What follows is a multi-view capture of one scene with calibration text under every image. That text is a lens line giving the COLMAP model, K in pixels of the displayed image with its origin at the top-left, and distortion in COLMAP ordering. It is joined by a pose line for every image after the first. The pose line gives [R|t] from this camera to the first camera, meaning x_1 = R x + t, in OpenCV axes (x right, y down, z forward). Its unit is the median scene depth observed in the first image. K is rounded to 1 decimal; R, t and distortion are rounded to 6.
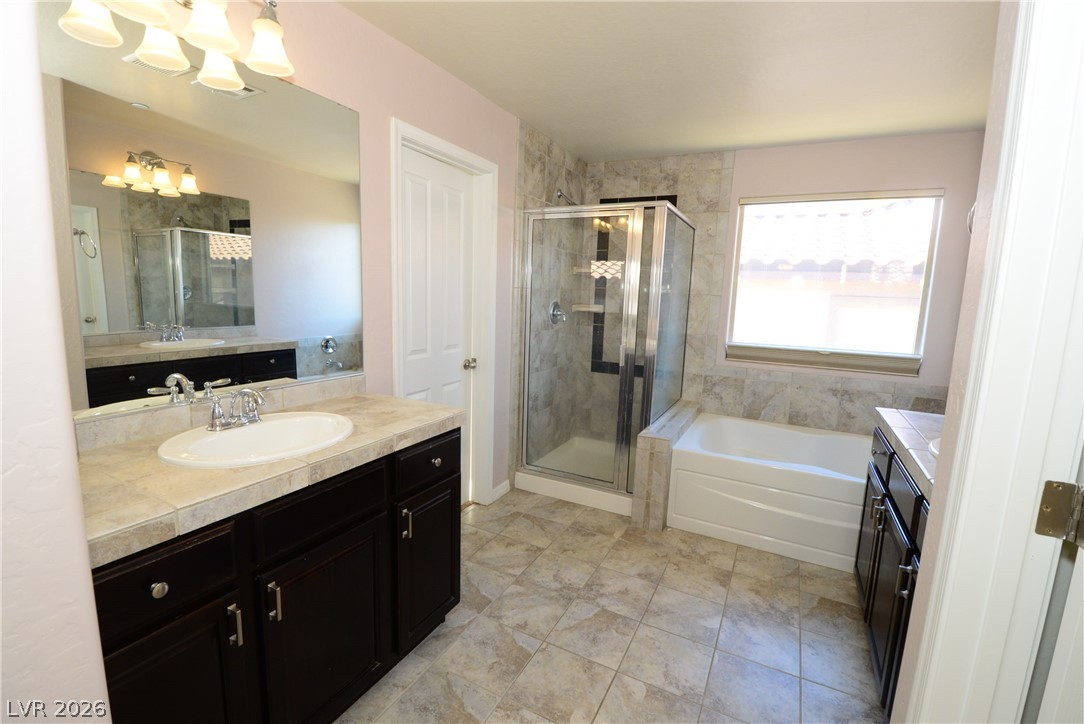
lens RADIAL K [[473.1, 0, 546.2], [0, 473.1, 357.8], [0, 0, 1]] dist [0.004574, -0.015037]
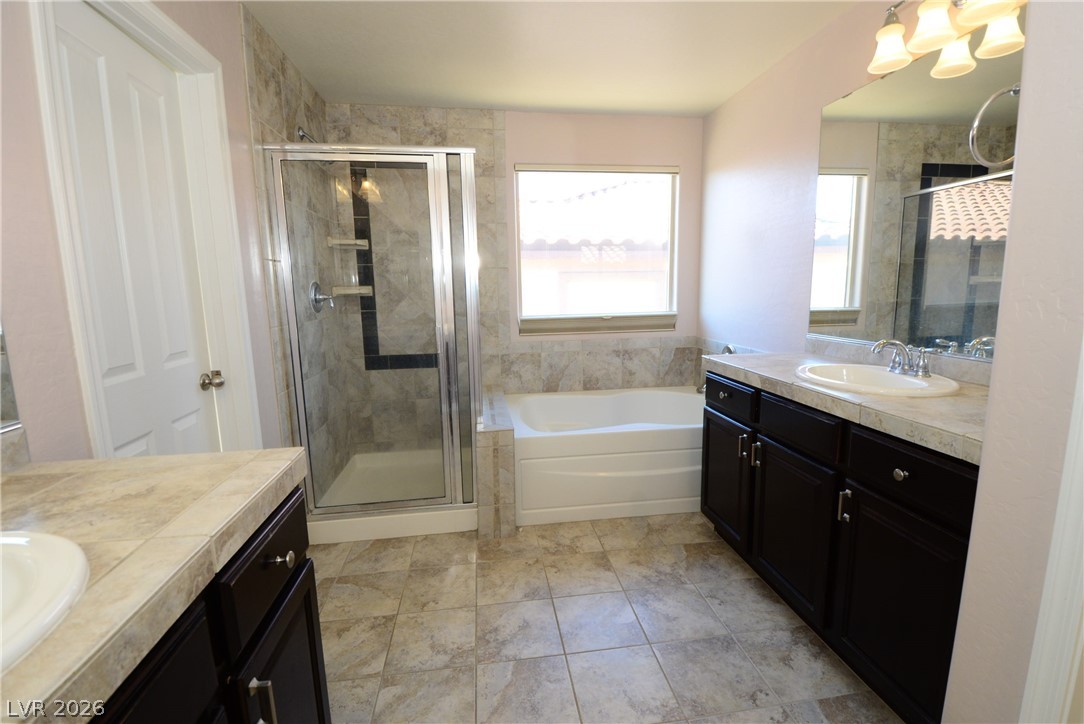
lens RADIAL K [[473.1, 0, 544.6], [0, 473.1, 358.7], [0, 0, 1]] dist [0.004574, -0.015037]
pose [[0.813076, -0.134518, 0.566402, -0.148441], [0.125874, 0.990545, 0.054555, 0.005876], [-0.568386, 0.026938, 0.822321, 0.229040]]
